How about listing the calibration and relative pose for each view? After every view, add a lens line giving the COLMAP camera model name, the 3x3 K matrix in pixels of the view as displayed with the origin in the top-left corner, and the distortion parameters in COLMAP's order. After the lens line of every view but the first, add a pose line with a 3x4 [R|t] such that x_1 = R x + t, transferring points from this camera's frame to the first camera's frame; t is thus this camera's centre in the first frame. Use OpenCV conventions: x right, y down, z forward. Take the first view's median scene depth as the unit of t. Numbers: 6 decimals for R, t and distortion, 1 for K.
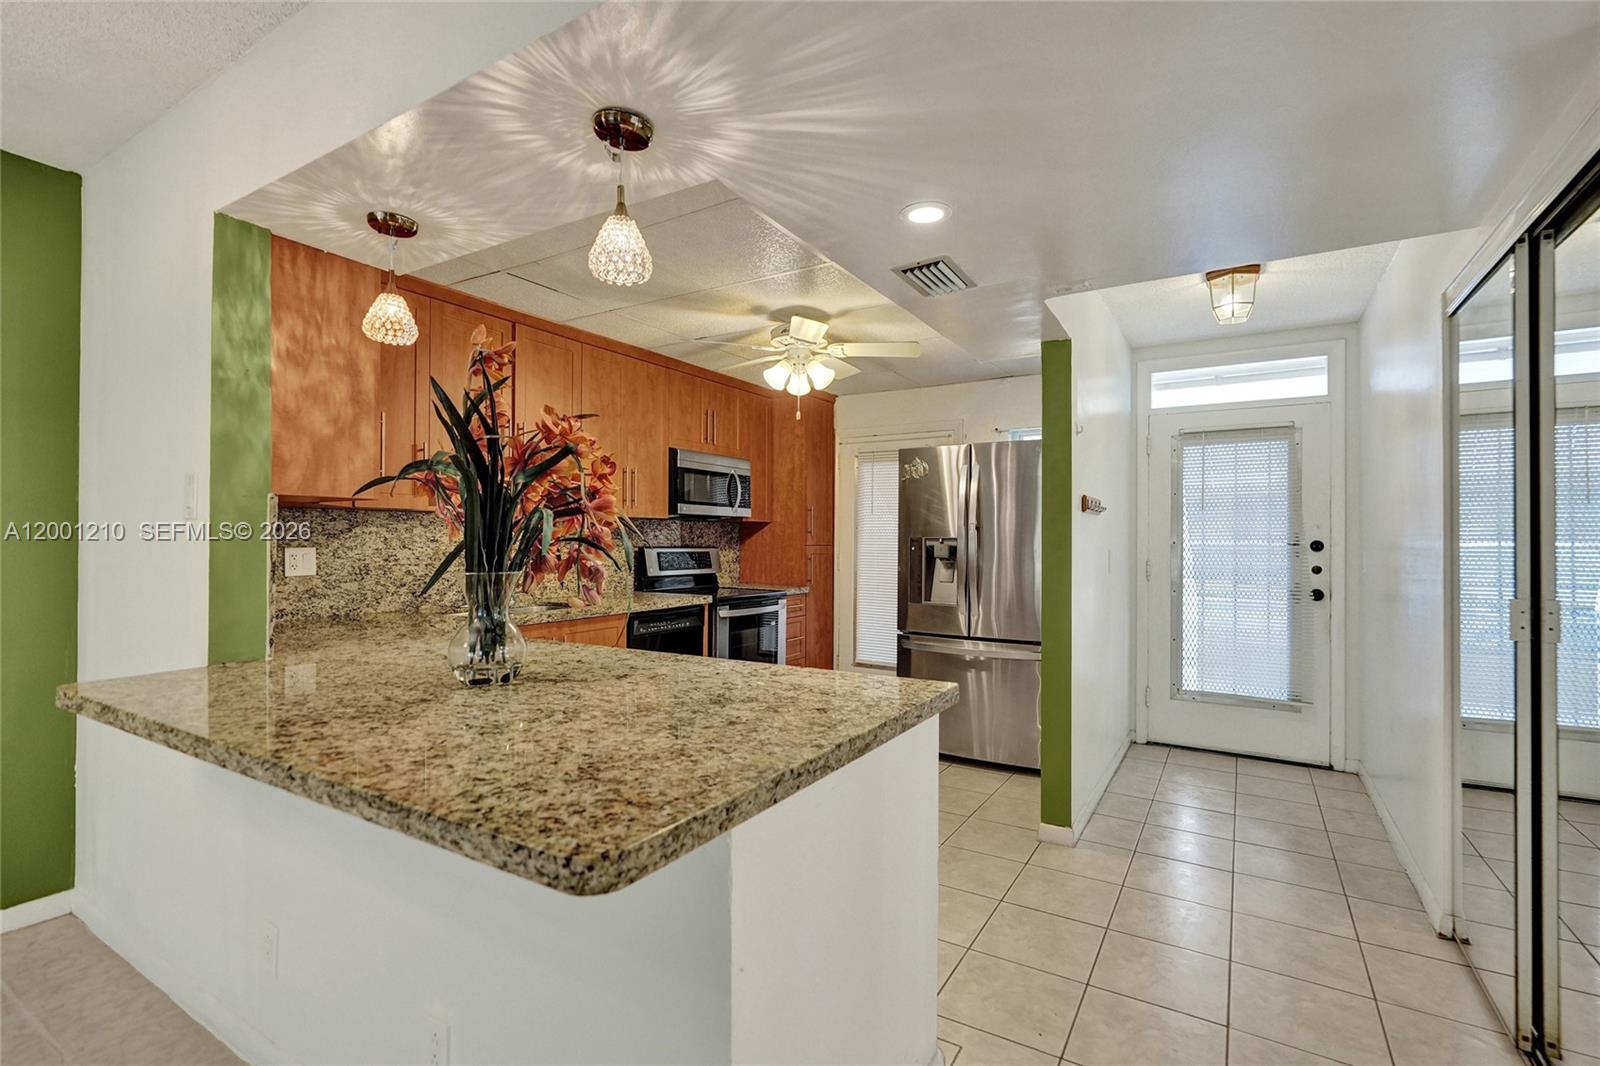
lens RADIAL K [[731.6, 0, 800.4], [0, 731.6, 525.2], [0, 0, 1]] dist [-0.001378, 0.000443]
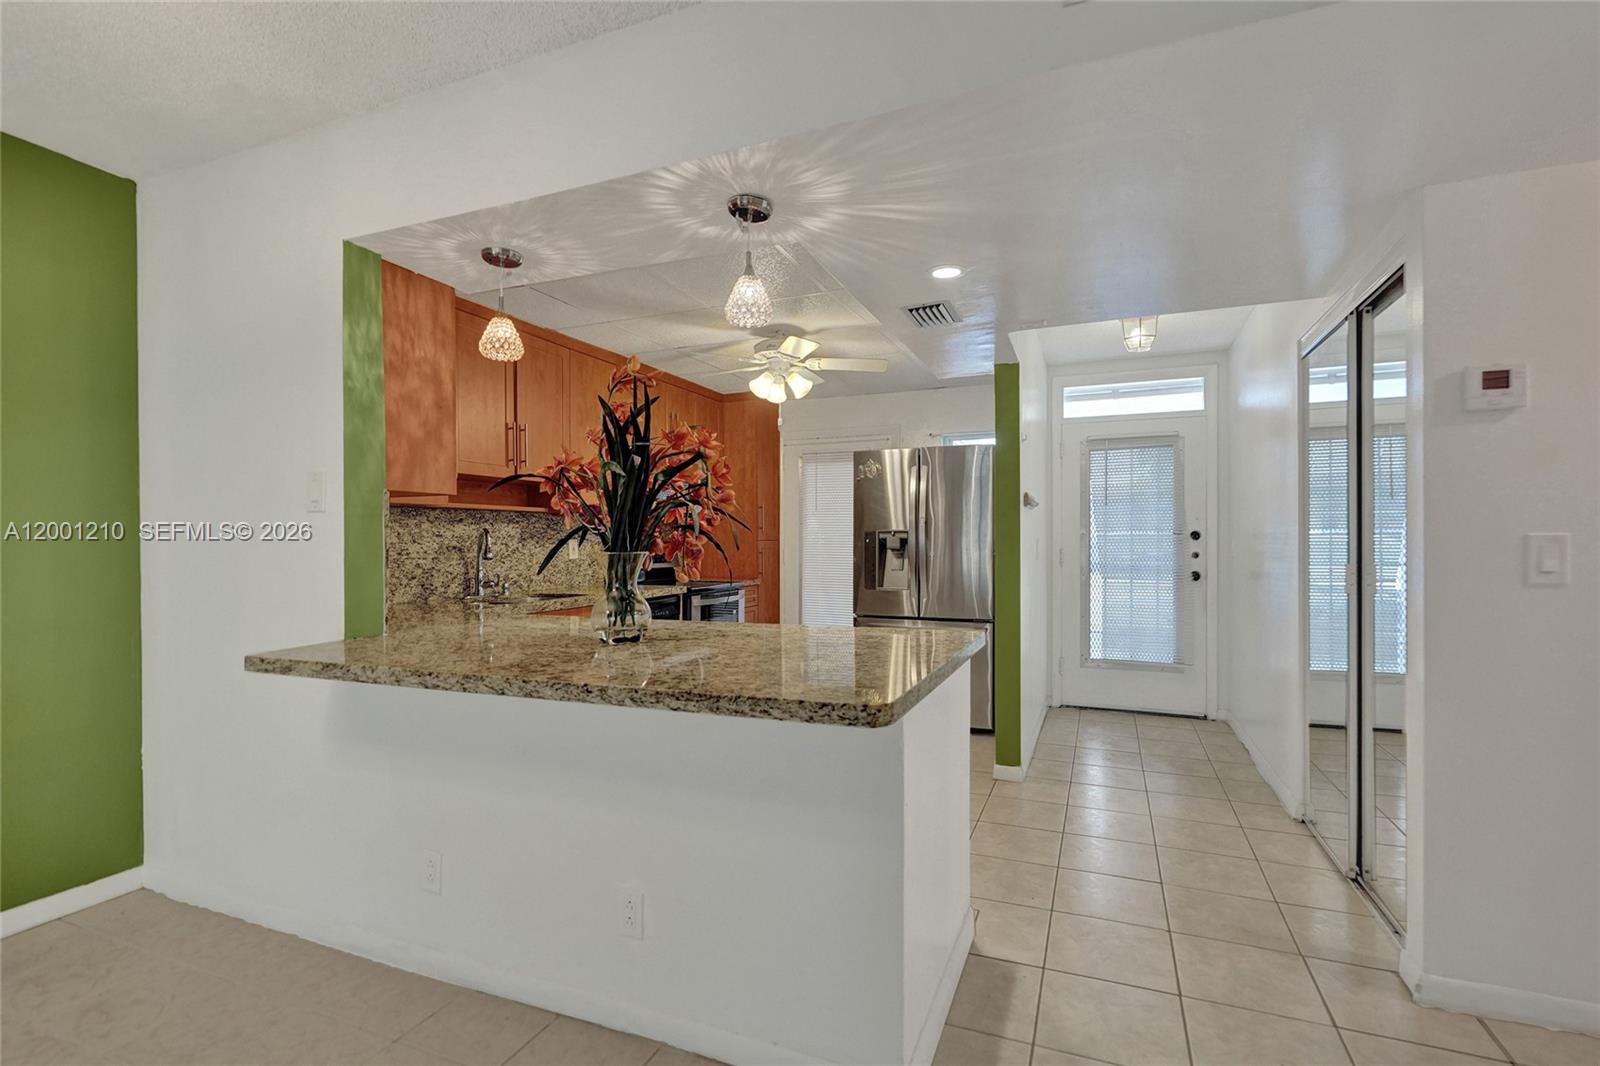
lens RADIAL K [[746.2, 0, 800.0], [0, 746.2, 533.0], [0, 0, 1]] dist [-0.001064, -0.000317]
pose [[0.987927, -0.007270, 0.154748, -0.224668], [0.005684, 0.999927, 0.010685, 0.013370], [-0.154814, -0.009677, 0.987896, -0.201944]]
